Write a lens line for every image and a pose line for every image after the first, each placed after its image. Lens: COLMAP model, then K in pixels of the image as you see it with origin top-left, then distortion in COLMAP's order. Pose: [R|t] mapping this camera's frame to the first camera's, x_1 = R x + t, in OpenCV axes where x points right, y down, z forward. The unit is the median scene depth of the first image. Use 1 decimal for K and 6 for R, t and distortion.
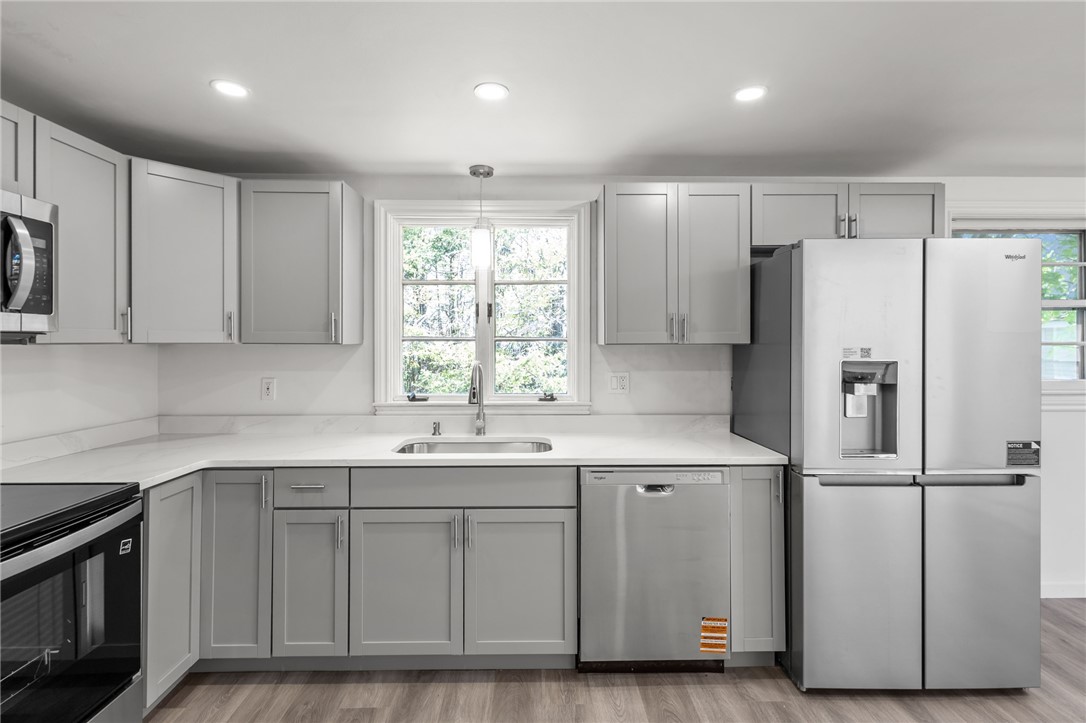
lens RADIAL K [[512.1, 0, 545.2], [0, 512.1, 344.4], [0, 0, 1]] dist [0.004148, 0.000477]
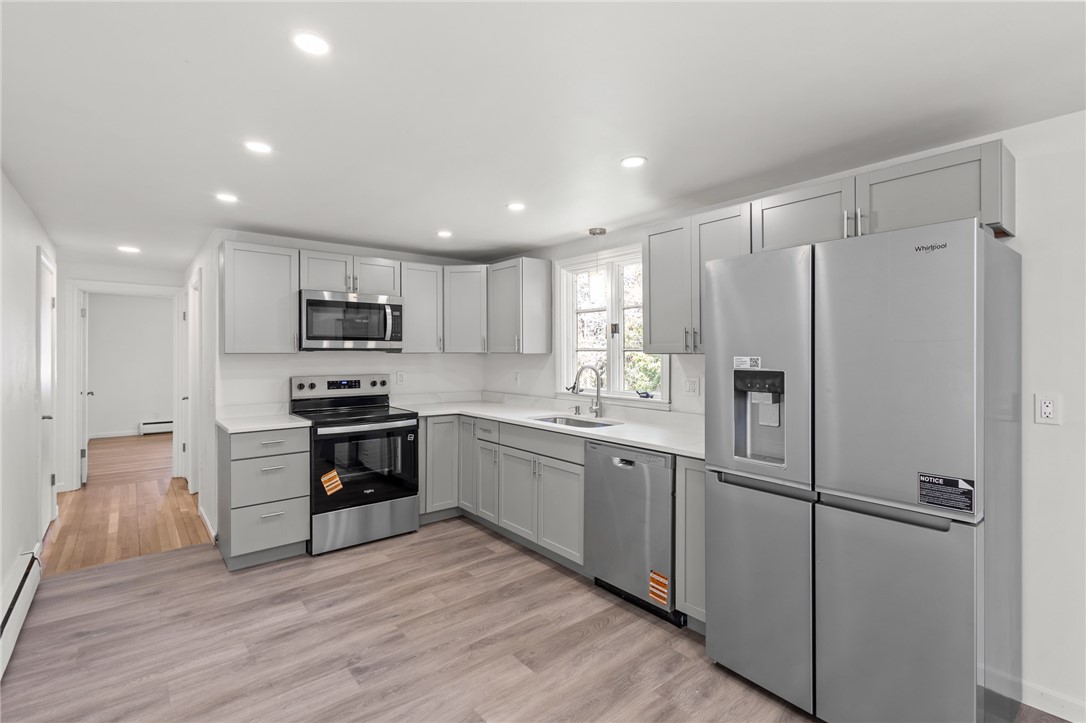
lens RADIAL K [[512.1, 0, 543.6], [0, 512.1, 355.5], [0, 0, 1]] dist [0.004148, 0.000477]
pose [[0.611709, 0.005023, -0.791067, 1.140712], [-0.001173, 0.999985, 0.005442, -0.002936], [0.791082, -0.002401, 0.611706, 0.018775]]
